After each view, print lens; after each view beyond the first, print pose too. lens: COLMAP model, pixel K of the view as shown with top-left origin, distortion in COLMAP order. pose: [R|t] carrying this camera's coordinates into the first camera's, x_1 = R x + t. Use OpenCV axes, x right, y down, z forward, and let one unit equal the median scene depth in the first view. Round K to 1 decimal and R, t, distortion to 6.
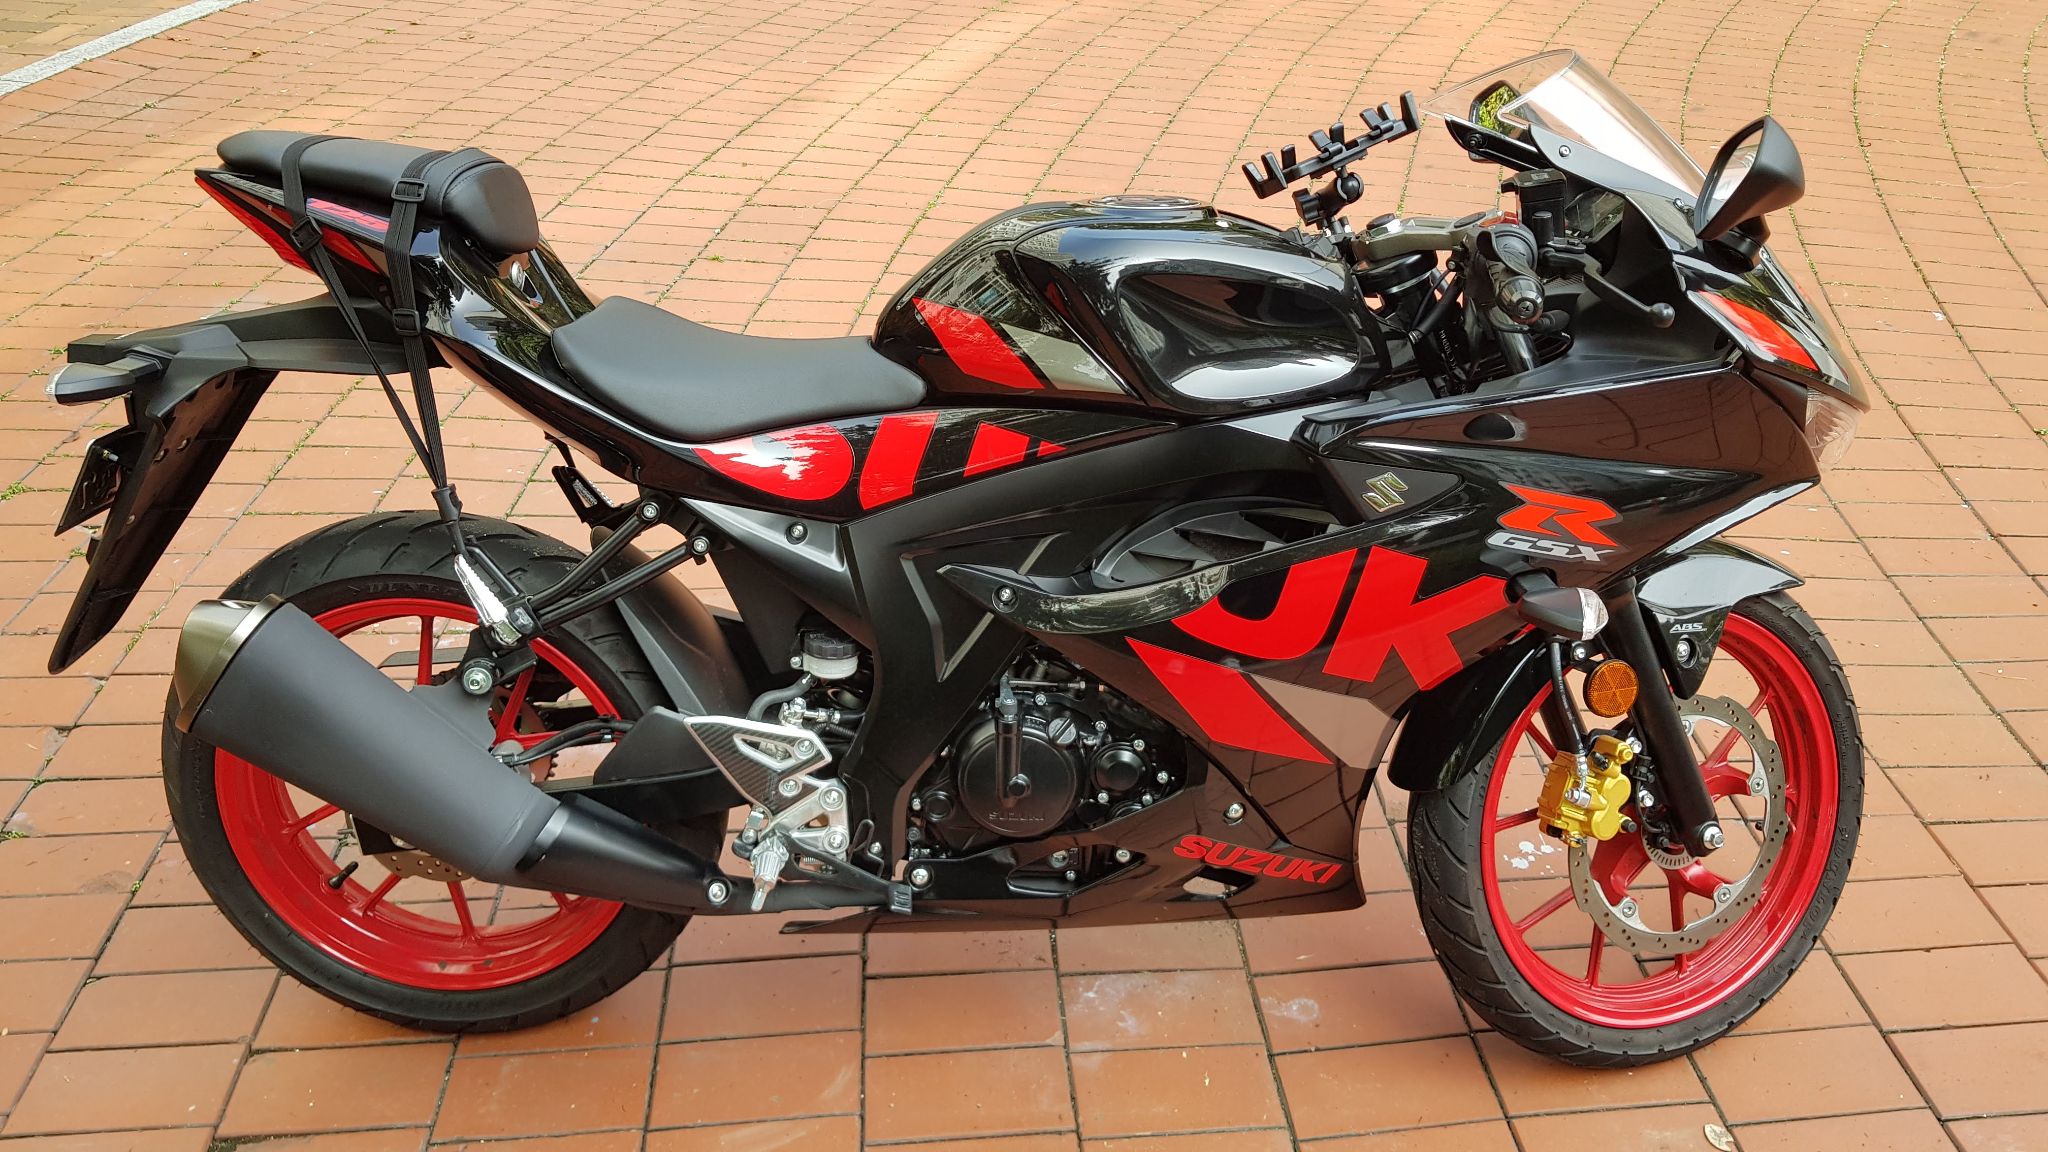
lens RADIAL K [[1589.3, 0, 1010.7], [0, 1589.3, 594.7], [0, 0, 1]] dist [0.069281, -0.106788]
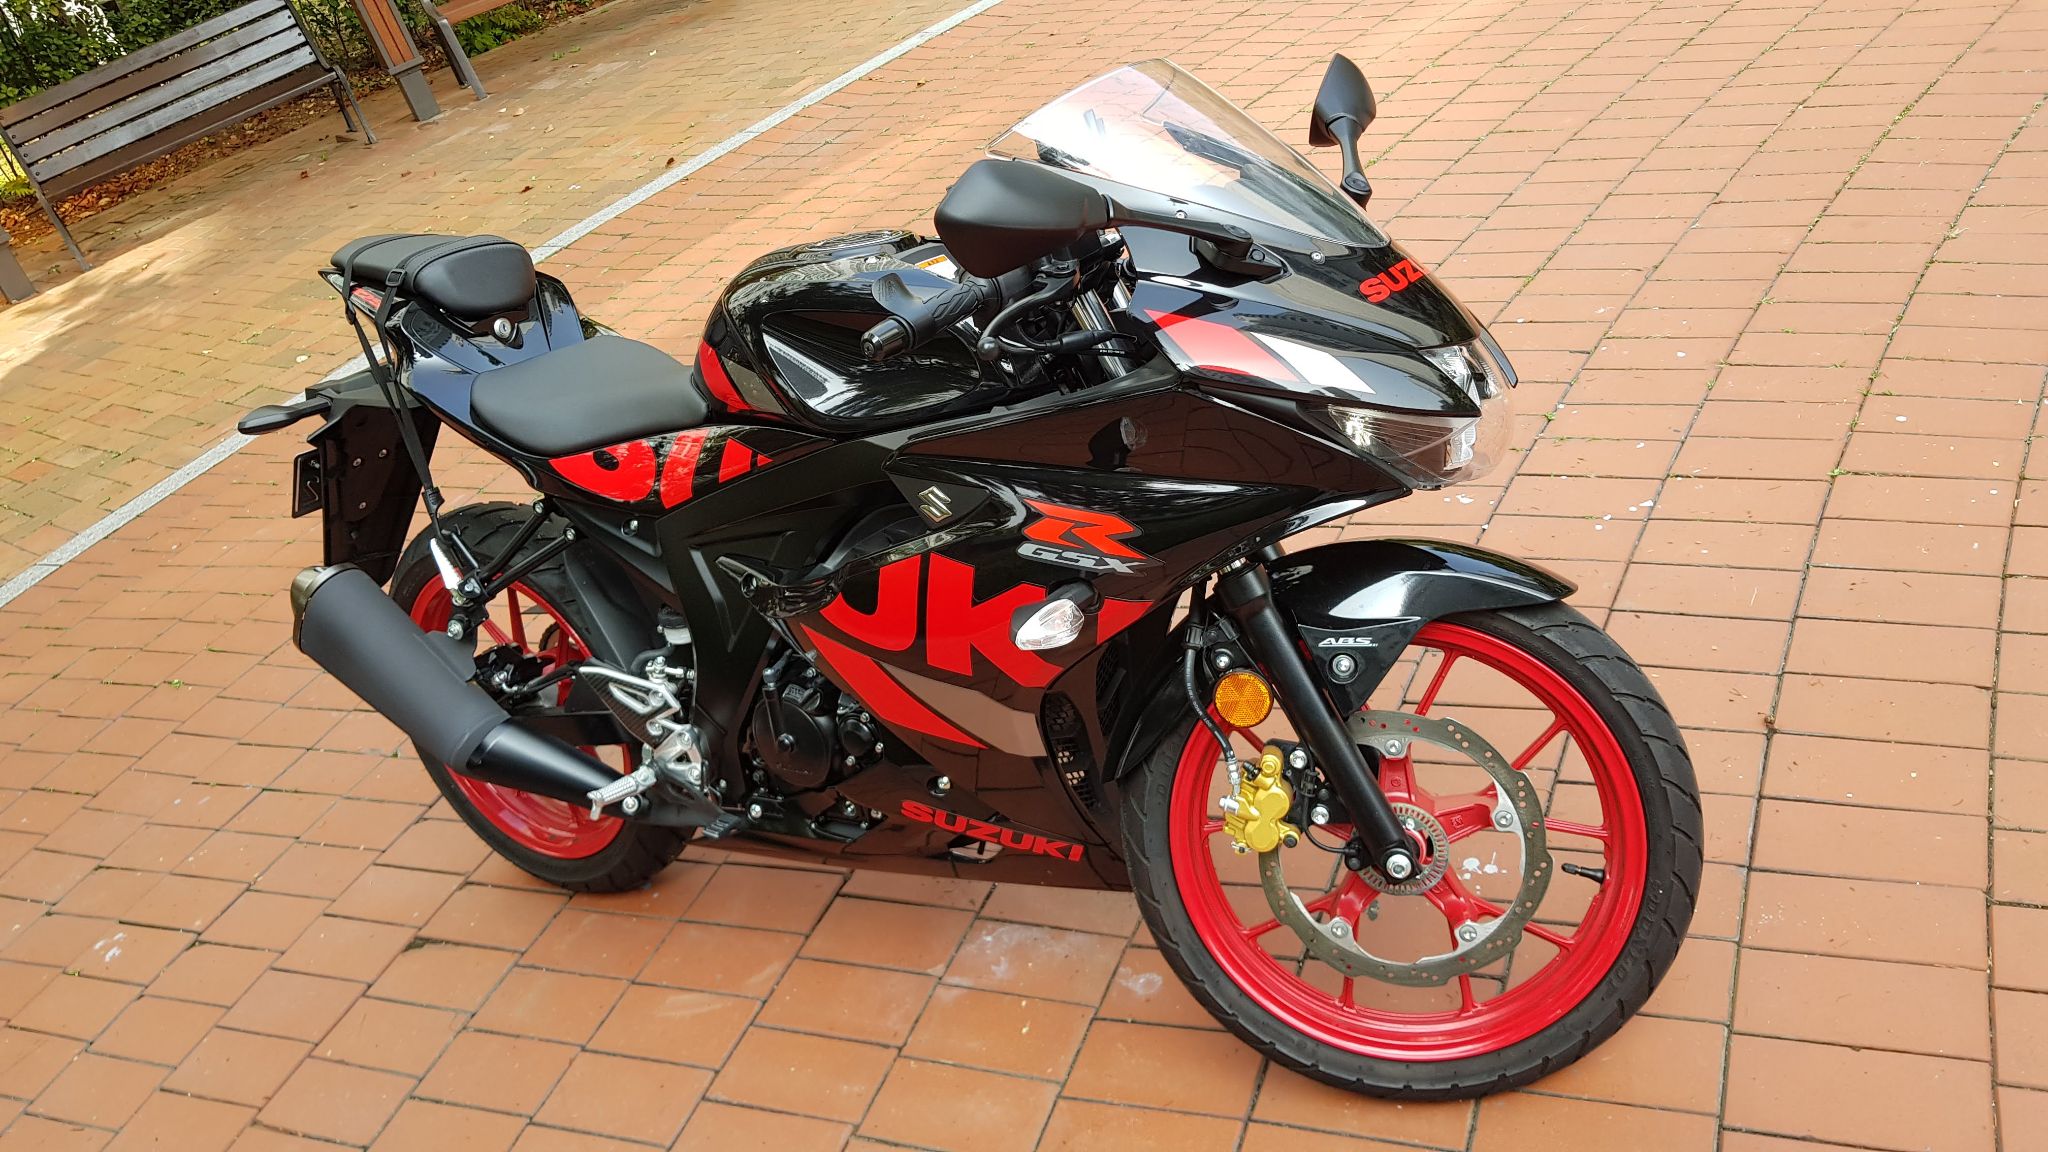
lens RADIAL K [[1589.3, 0, 1010.7], [0, 1589.3, 594.7], [0, 0, 1]] dist [0.069281, -0.106788]
pose [[0.839506, 0.041899, -0.541733, 0.772297], [-0.019776, 0.998718, 0.046597, -0.047861], [0.542991, -0.028405, 0.839258, 0.098916]]
